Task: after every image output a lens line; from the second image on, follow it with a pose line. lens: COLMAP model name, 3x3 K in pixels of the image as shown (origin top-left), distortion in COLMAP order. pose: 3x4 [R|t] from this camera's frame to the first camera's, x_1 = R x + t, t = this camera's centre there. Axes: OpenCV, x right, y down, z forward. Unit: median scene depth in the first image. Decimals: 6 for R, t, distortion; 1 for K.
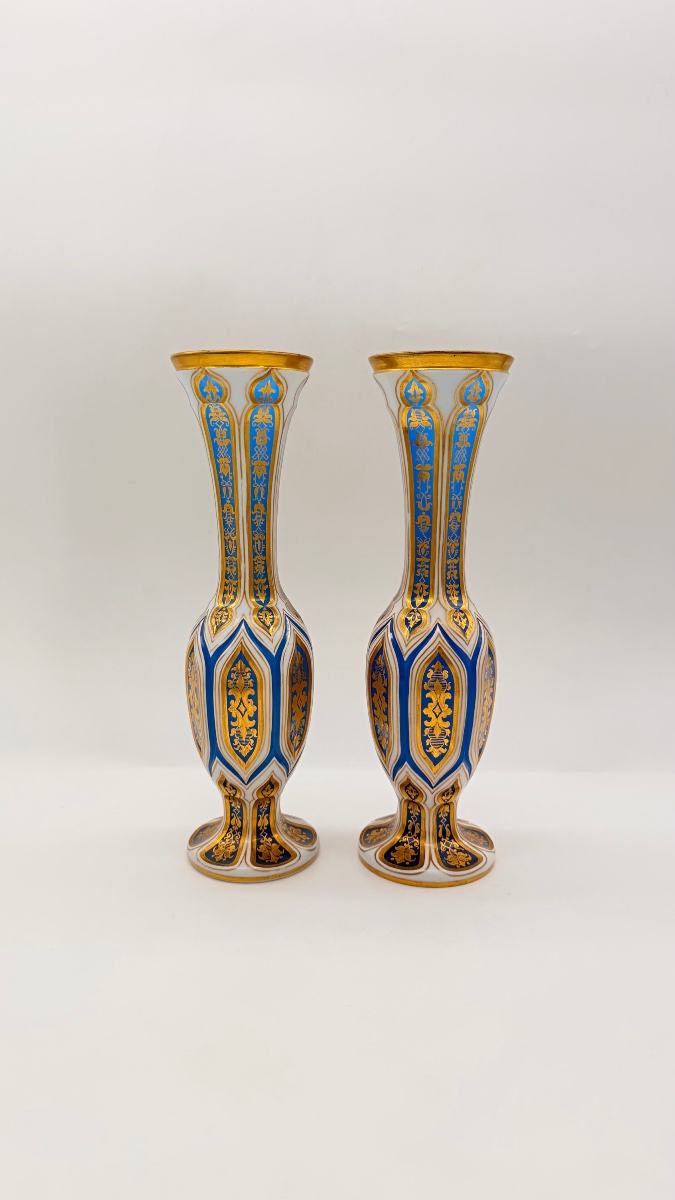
lens RADIAL K [[859.4, 0, 337.5], [0, 859.4, 600.0], [0, 0, 1]] dist [0.189699, -0.501139]
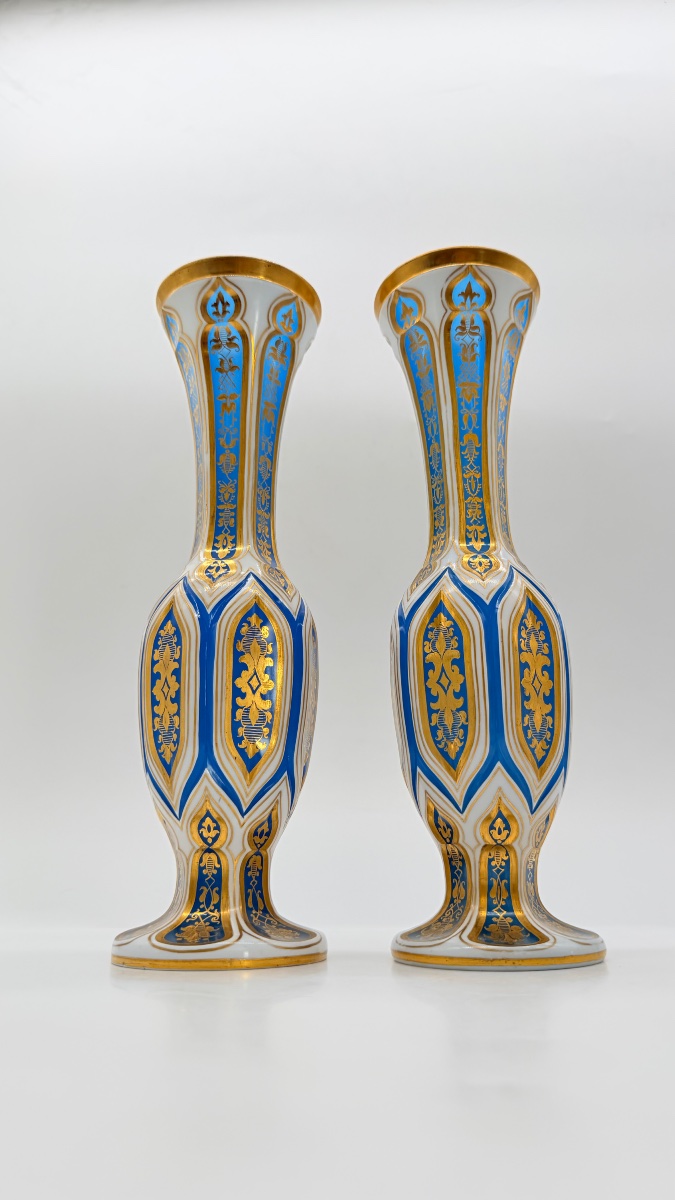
lens RADIAL K [[859.4, 0, 337.5], [0, 859.4, 600.0], [0, 0, 1]] dist [0.189699, -0.501139]
pose [[0.928614, 0.091269, 0.359647, -0.080055], [0.082532, 0.894187, -0.440020, 0.379408], [-0.361752, 0.438291, 0.822822, 0.363209]]
